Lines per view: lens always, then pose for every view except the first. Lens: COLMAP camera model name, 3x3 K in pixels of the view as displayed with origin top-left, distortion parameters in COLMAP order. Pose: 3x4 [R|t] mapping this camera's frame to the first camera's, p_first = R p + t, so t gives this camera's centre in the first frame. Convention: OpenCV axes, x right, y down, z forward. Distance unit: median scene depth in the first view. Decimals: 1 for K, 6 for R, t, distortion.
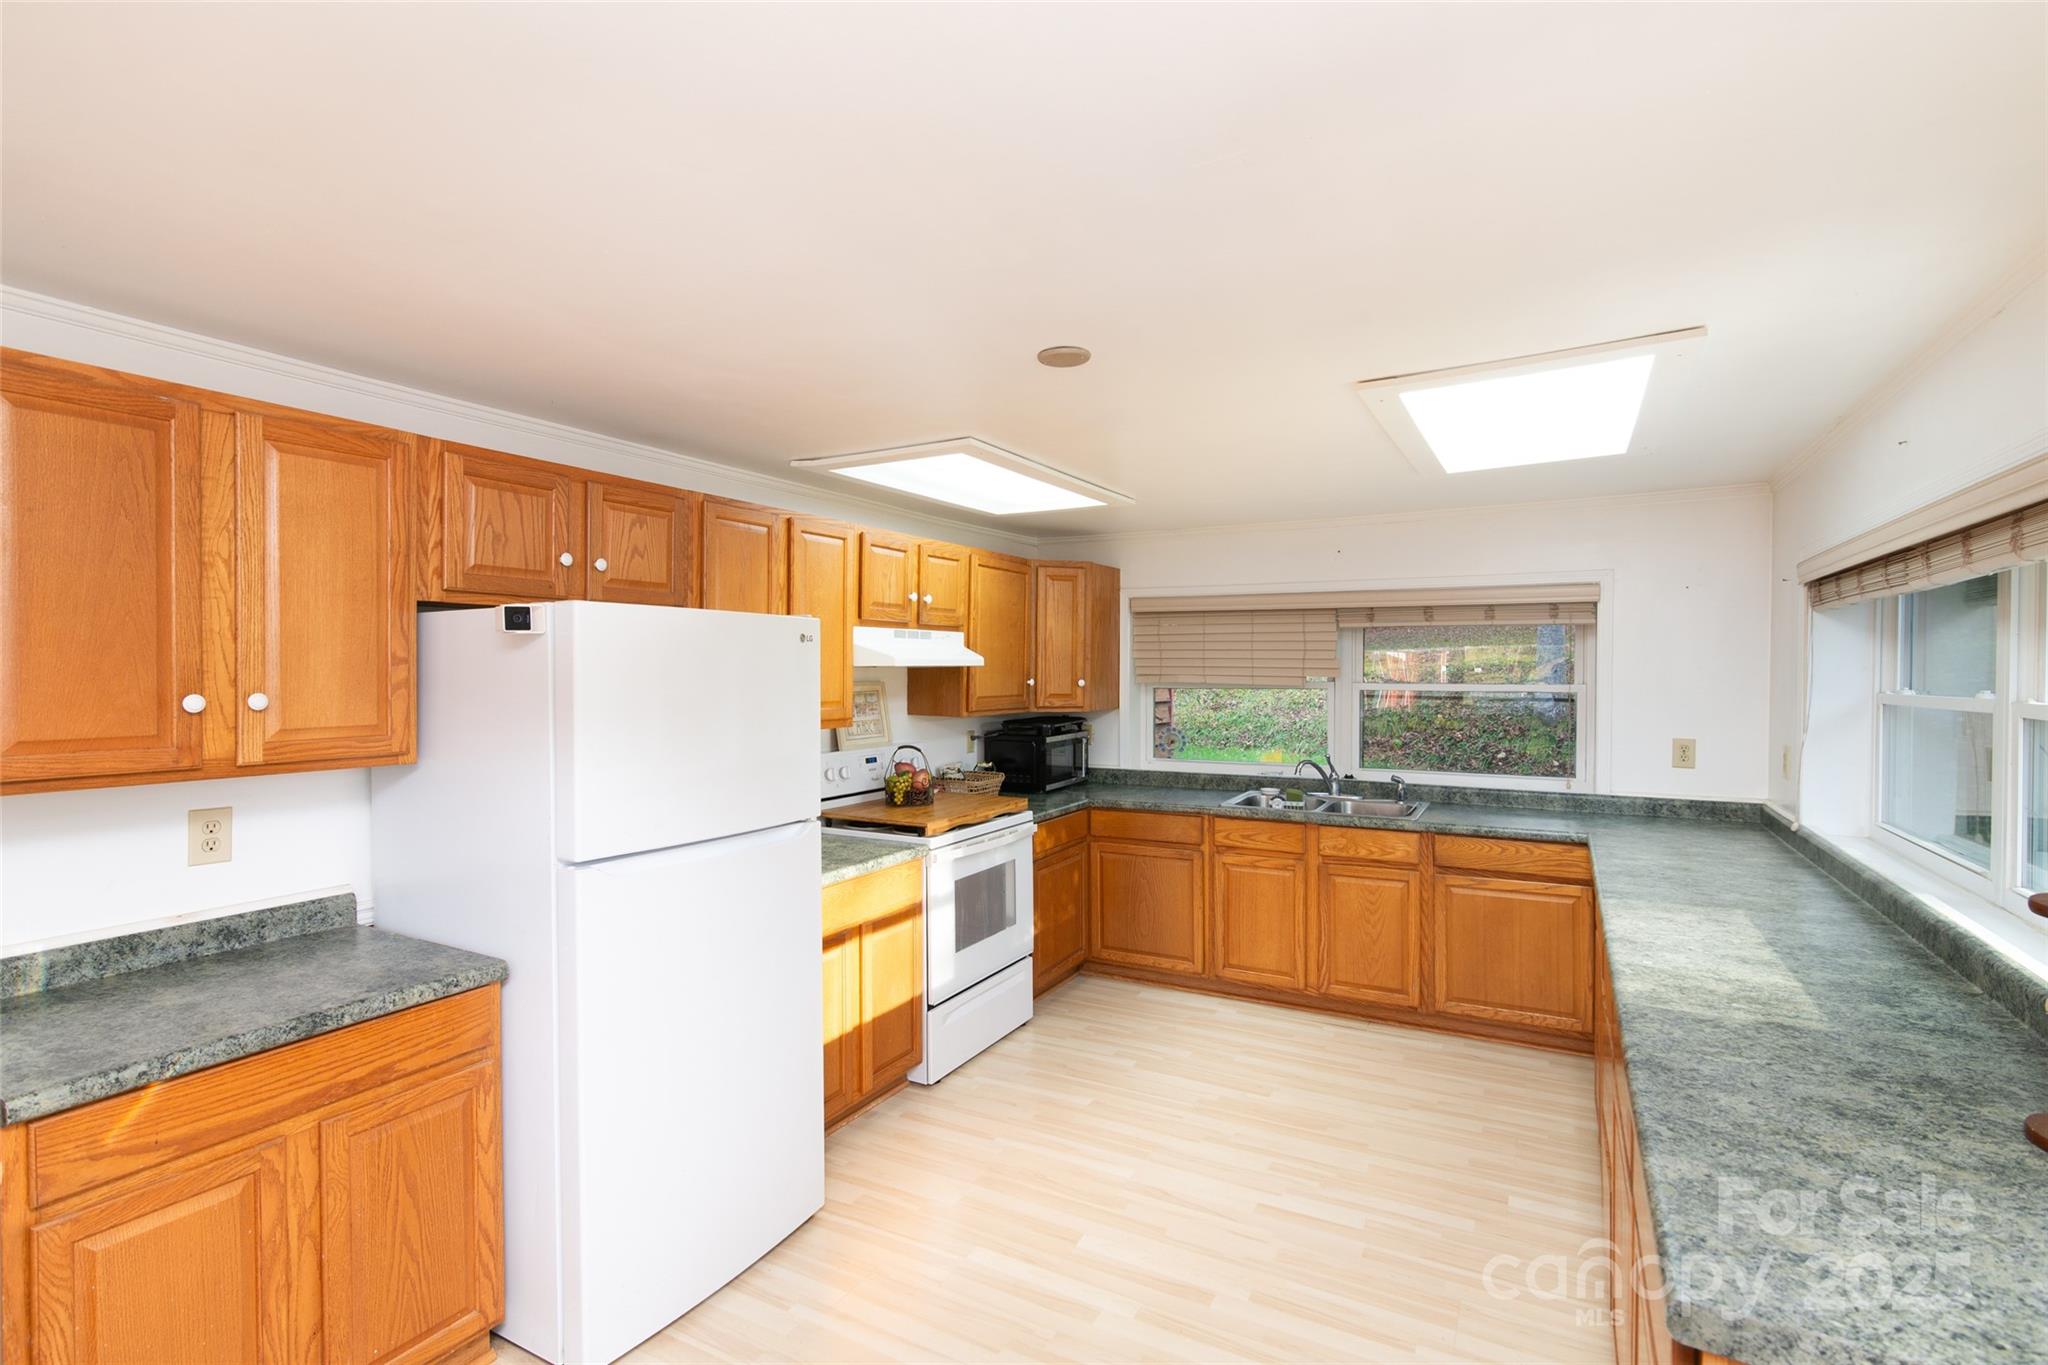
lens RADIAL K [[941.5, 0, 1022.8], [0, 941.5, 680.5], [0, 0, 1]] dist [-0.001889, 0.001167]
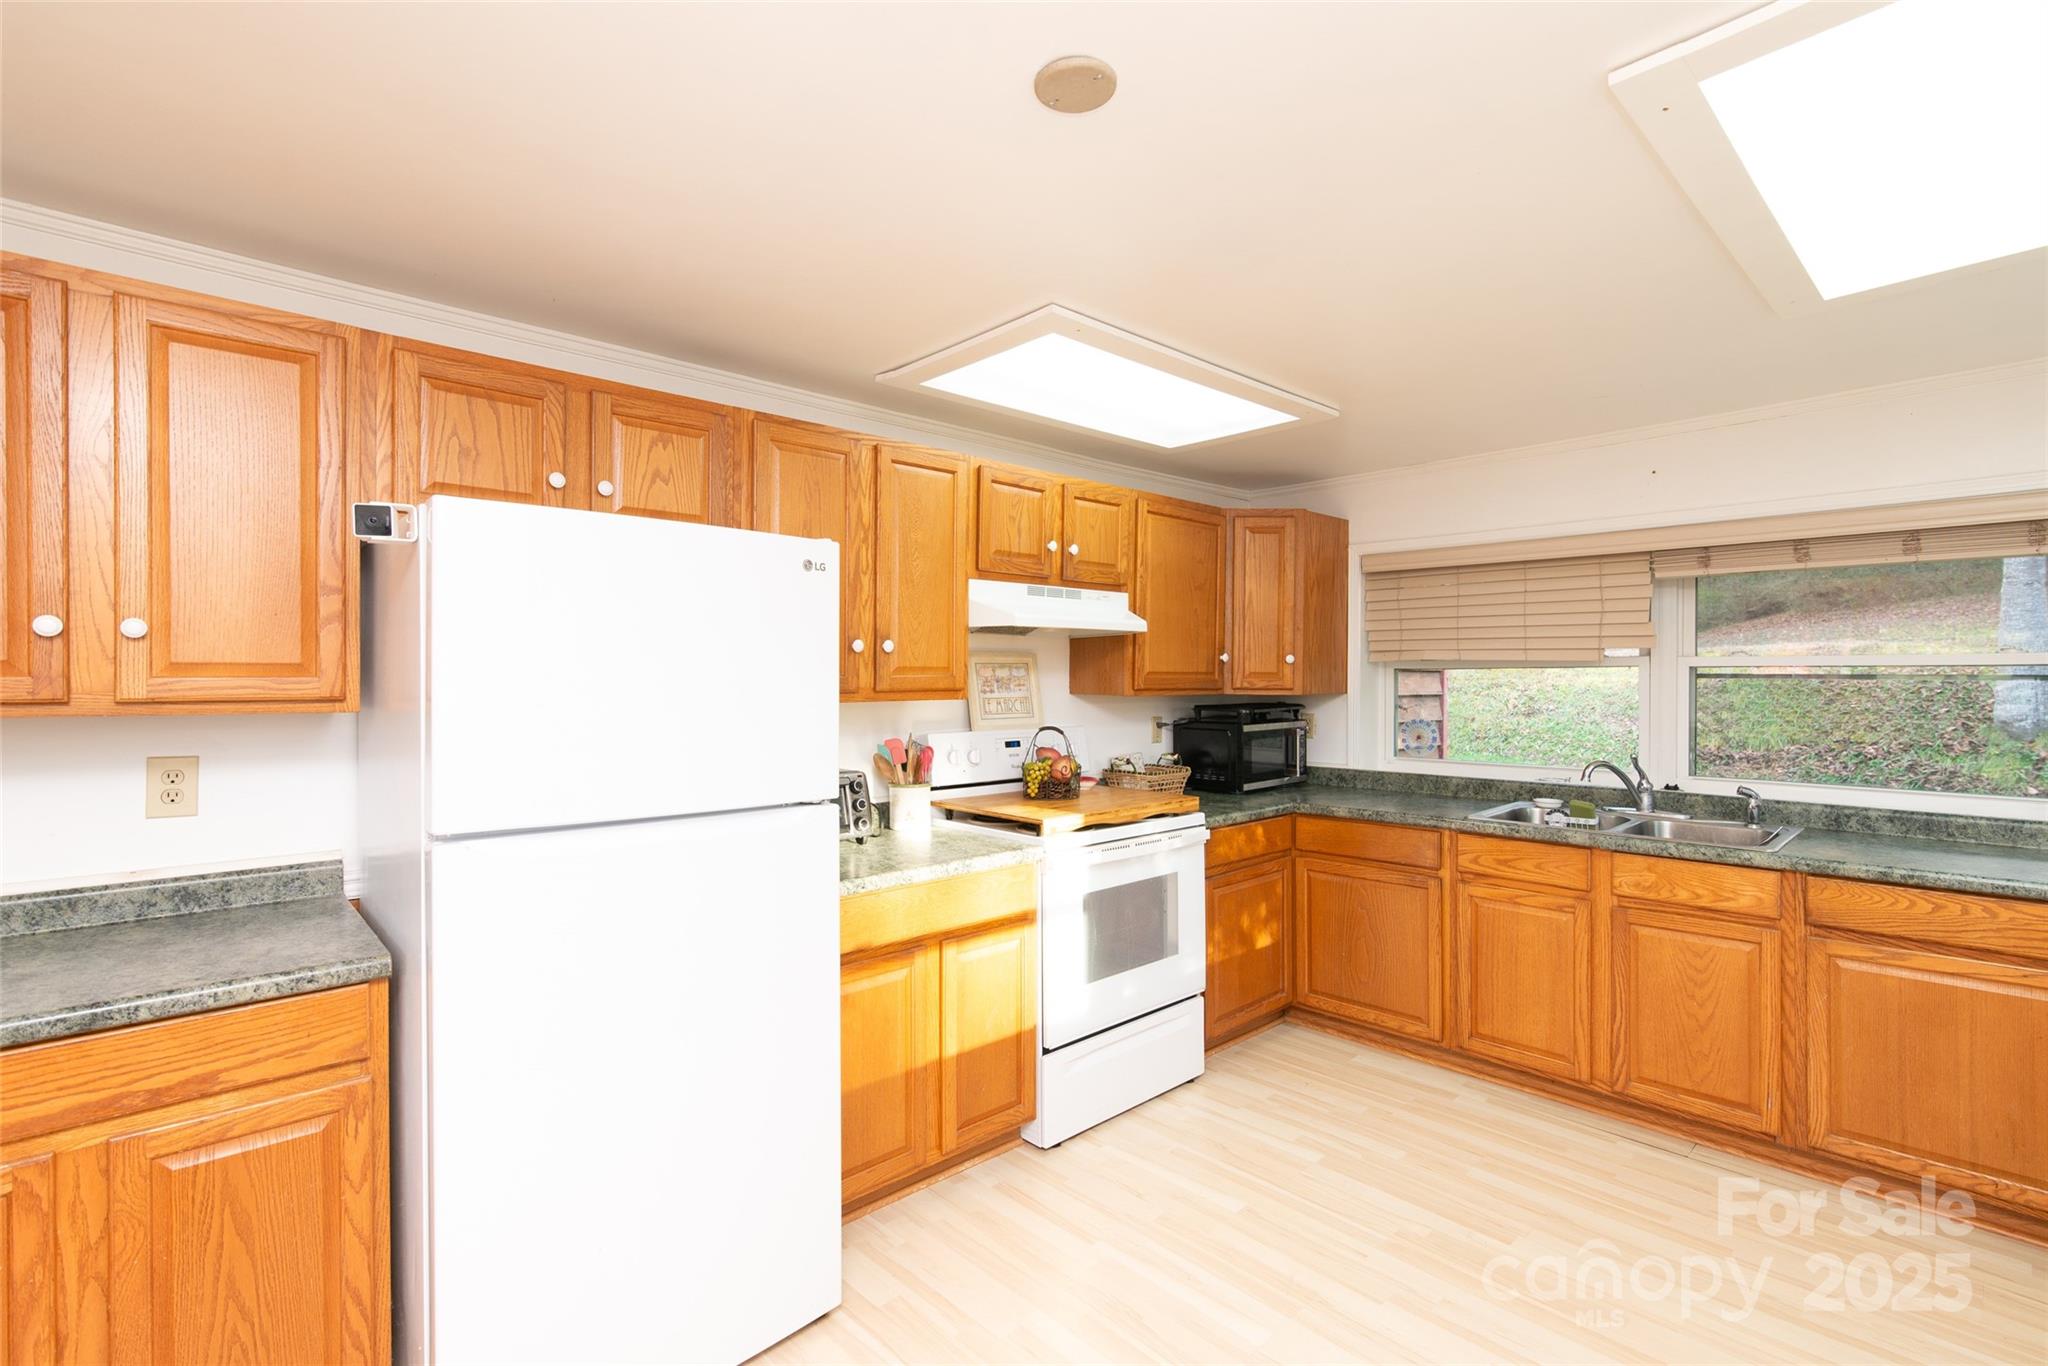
lens RADIAL K [[941.5, 0, 1028.6], [0, 941.5, 678.6], [0, 0, 1]] dist [-0.001889, 0.001167]
pose [[0.955178, 0.004127, -0.296003, 0.117595], [-0.006717, 0.999948, -0.007733, 0.036690], [0.295956, 0.009374, 0.955156, 0.221213]]
